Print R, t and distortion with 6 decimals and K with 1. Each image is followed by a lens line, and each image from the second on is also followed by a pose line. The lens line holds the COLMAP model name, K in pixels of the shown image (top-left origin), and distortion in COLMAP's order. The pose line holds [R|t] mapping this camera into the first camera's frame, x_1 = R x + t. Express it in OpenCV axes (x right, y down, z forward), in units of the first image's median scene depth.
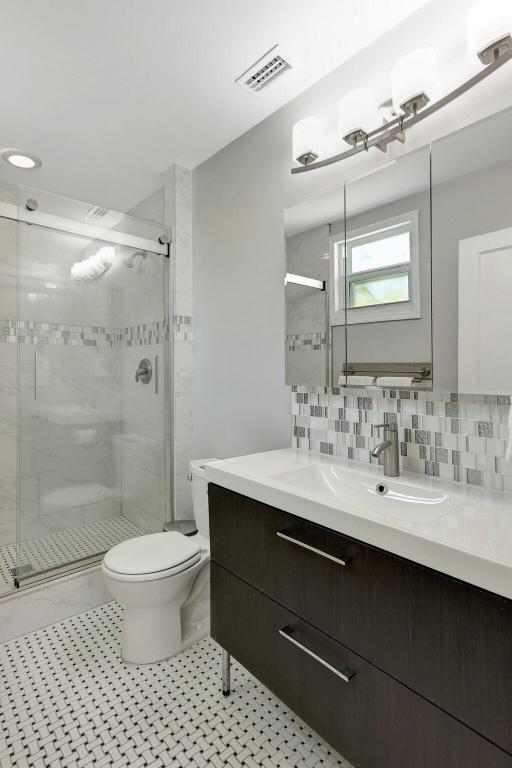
lens RADIAL K [[384.1, 0, 252.3], [0, 384.1, 383.6], [0, 0, 1]] dist [-0.005093, 0.006154]
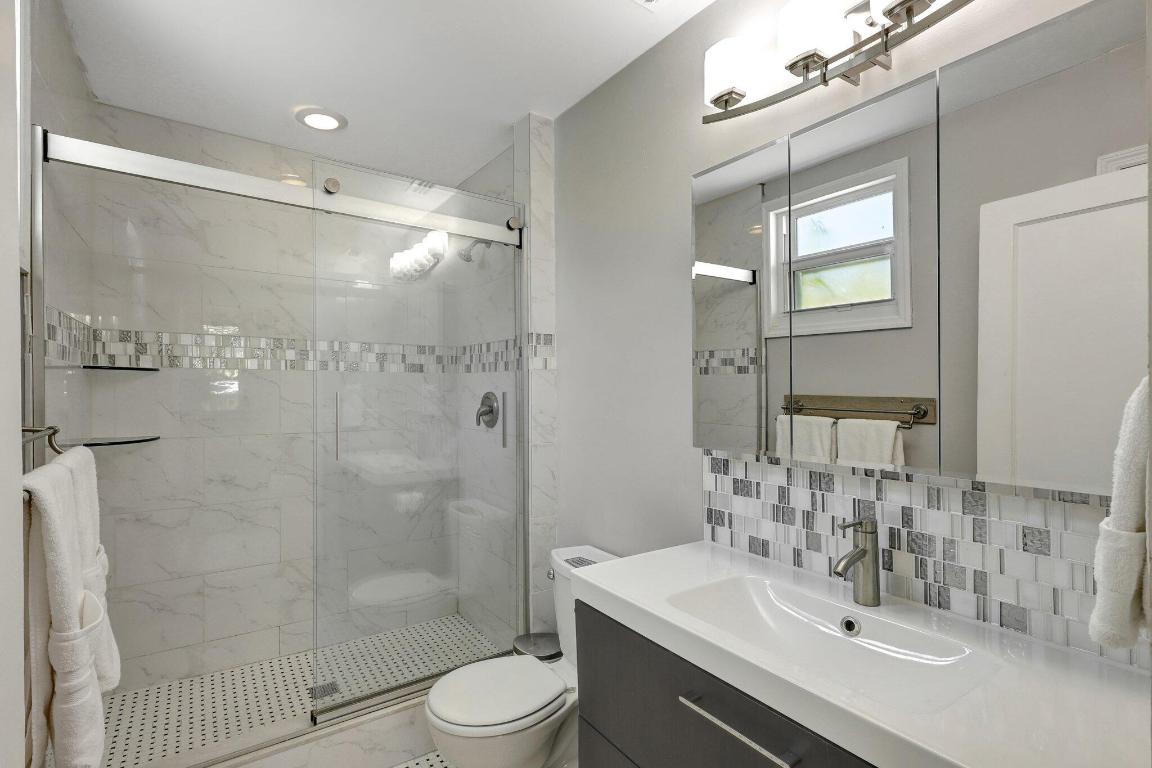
lens RADIAL K [[536.3, 0, 579.6], [0, 536.3, 385.1], [0, 0, 1]] dist [0.000861, 0.001045]
pose [[0.991999, -0.002019, -0.126230, 0.007927], [0.002827, 0.999977, 0.006221, -0.091916], [0.126214, -0.006528, 0.991982, 0.059168]]
